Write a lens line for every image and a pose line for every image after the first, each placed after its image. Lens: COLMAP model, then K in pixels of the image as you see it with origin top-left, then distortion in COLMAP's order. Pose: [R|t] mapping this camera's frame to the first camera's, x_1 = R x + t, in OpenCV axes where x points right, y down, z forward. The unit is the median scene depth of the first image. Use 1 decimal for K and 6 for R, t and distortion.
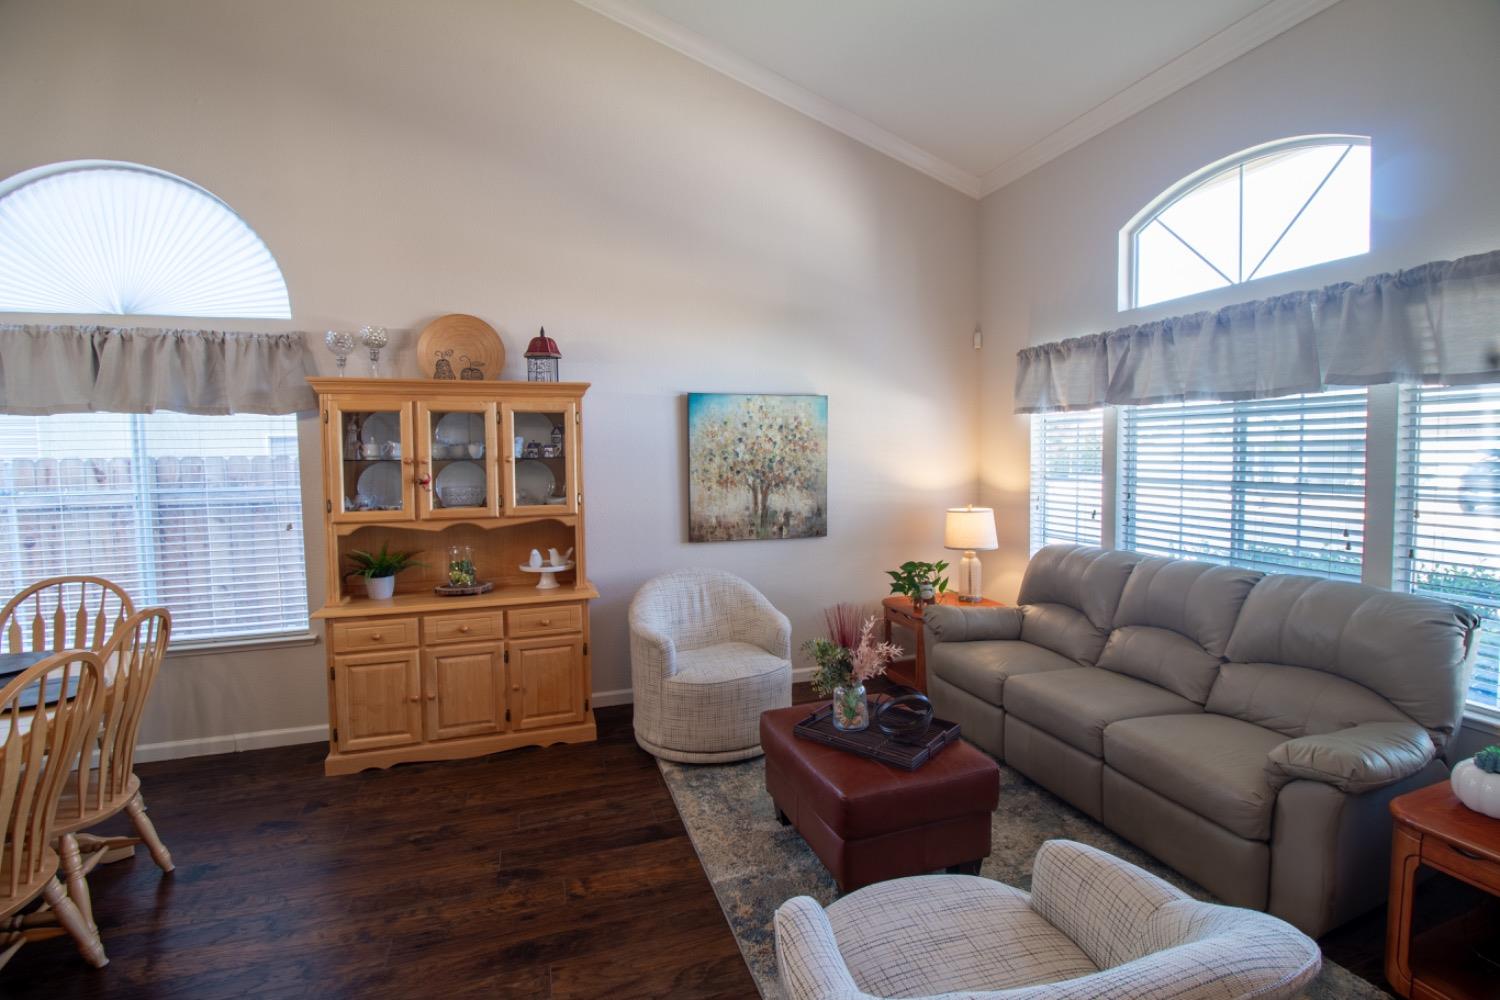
lens RADIAL K [[678.2, 0, 747.7], [0, 678.2, 487.6], [0, 0, 1]] dist [0.008266, -0.015032]
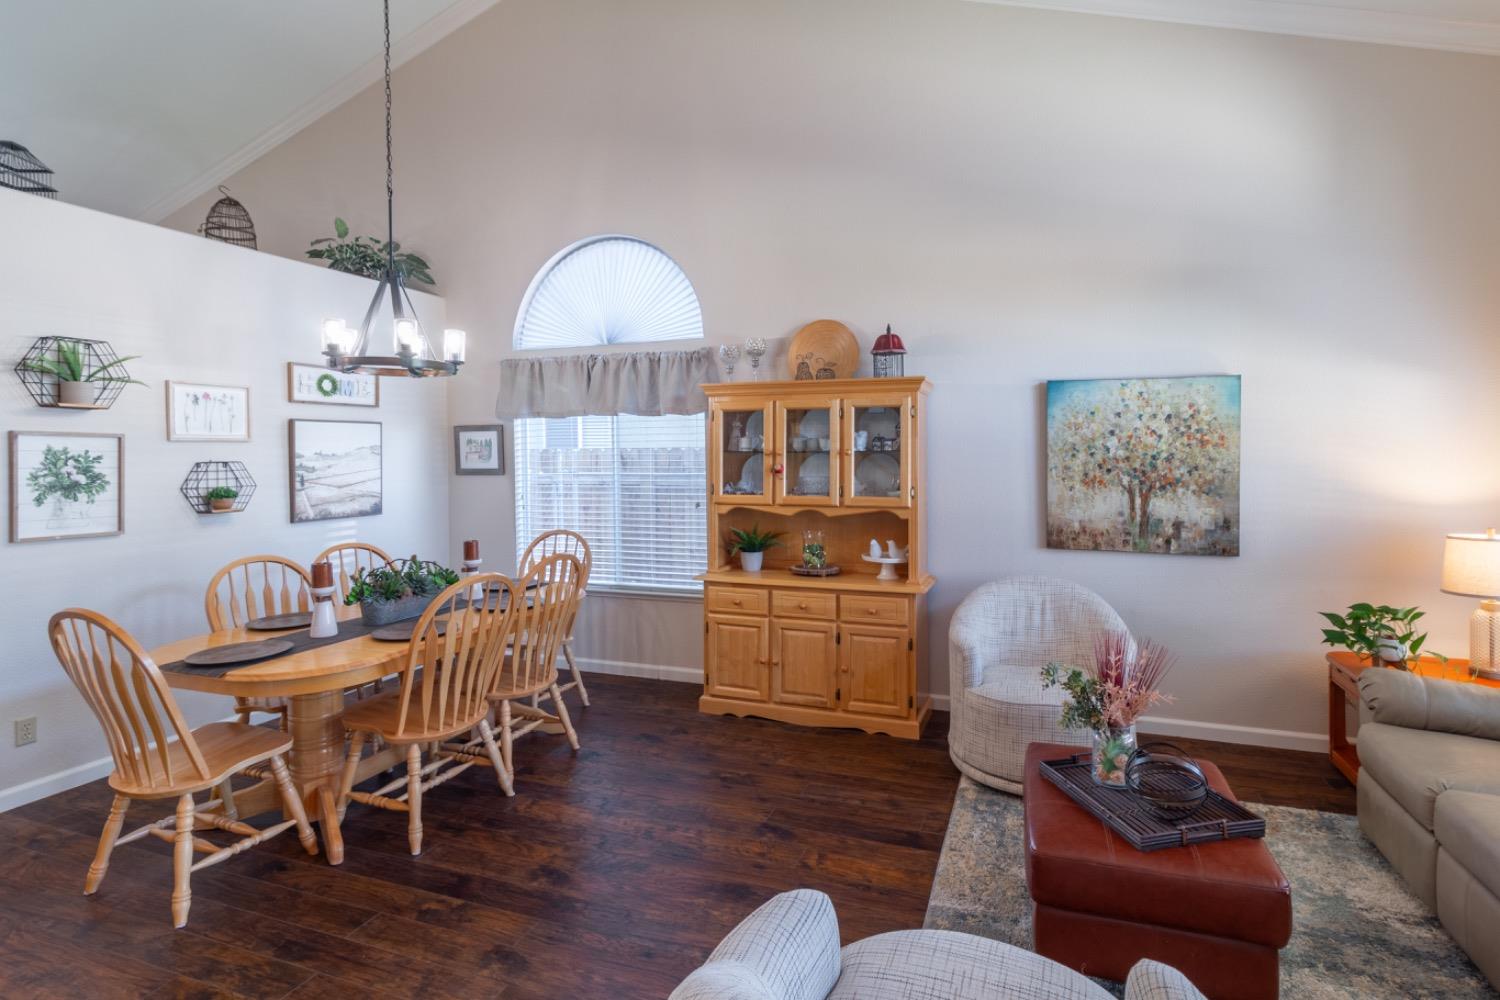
lens RADIAL K [[734.1, 0, 797.7], [0, 734.1, 458.7], [0, 0, 1]] dist [-0.000698, -0.000213]
pose [[0.799701, 0.016670, -0.600168, 0.275040], [-0.036883, 0.999091, -0.021395, -0.004164], [0.599265, 0.039246, 0.799588, 0.035064]]
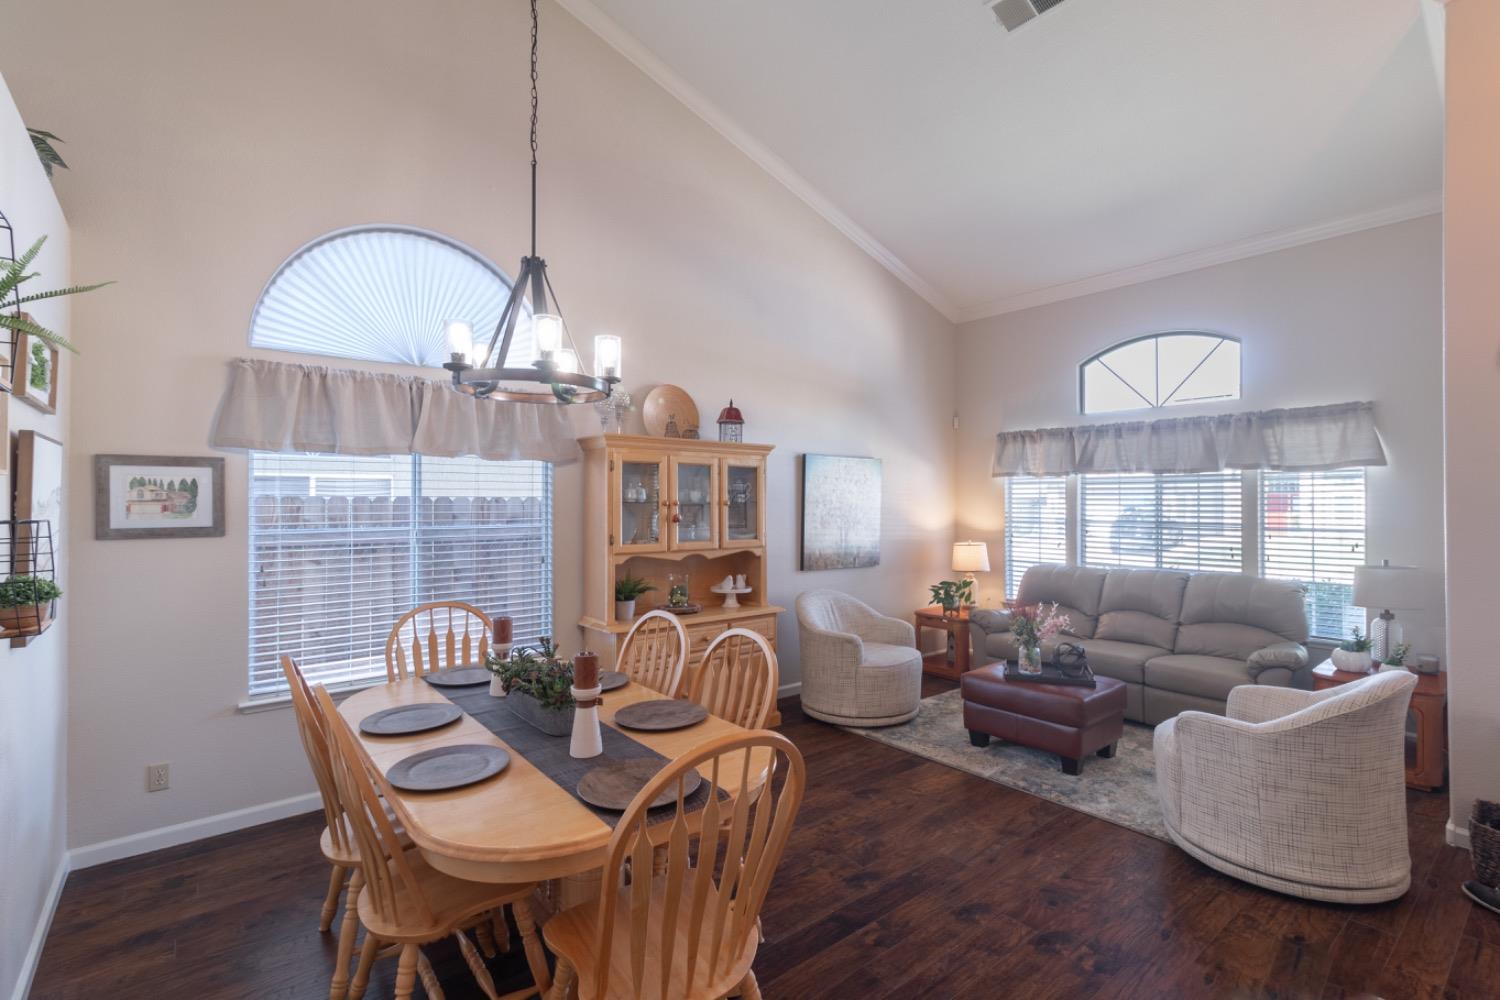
lens RADIAL K [[687.5, 0, 750.0], [0, 687.5, 500.0], [0, 0, 1]] dist [-0.000364, 0.000233]
pose [[0.933082, 0.015510, 0.359328, -0.772302], [0.005830, 0.998286, -0.058230, 0.027285], [-0.359615, 0.056428, 0.931393, -0.208282]]
